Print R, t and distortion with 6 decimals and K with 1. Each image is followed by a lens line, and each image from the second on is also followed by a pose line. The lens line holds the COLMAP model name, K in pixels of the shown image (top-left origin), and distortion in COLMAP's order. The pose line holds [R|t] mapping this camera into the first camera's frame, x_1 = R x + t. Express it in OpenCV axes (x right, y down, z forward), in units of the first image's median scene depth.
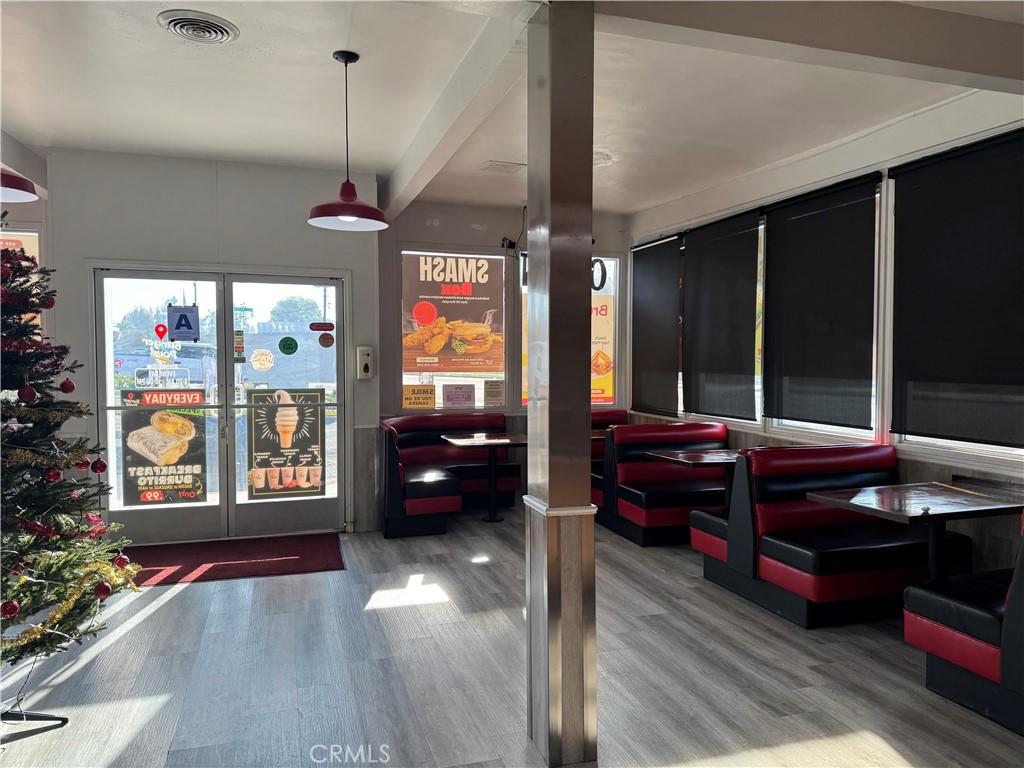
lens RADIAL K [[738.1, 0, 512.0], [0, 738.1, 384.0], [0, 0, 1]] dist [0.029881, -0.032039]
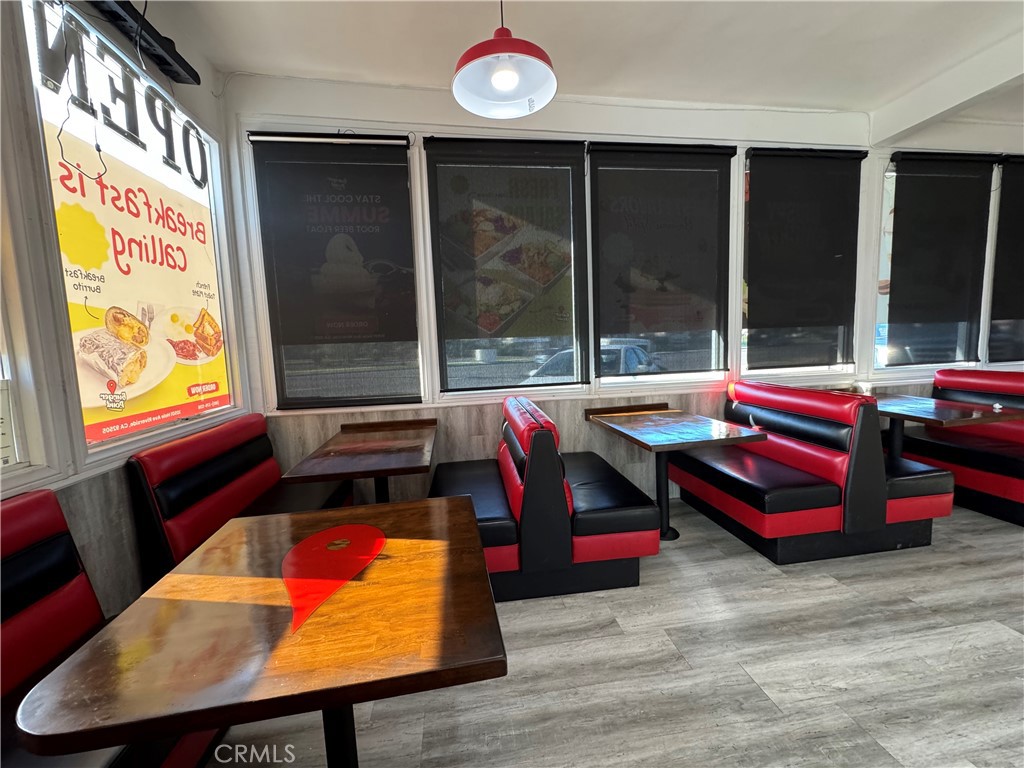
lens RADIAL K [[408.1, 0, 512.0], [0, 408.1, 384.0], [0, 0, 1]] dist [-0.002803, 0.000016]
pose [[0.167128, -0.119997, 0.978606, -0.232715], [0.071888, 0.991407, 0.109289, -0.015623], [-0.983311, 0.052085, 0.174318, 1.283830]]
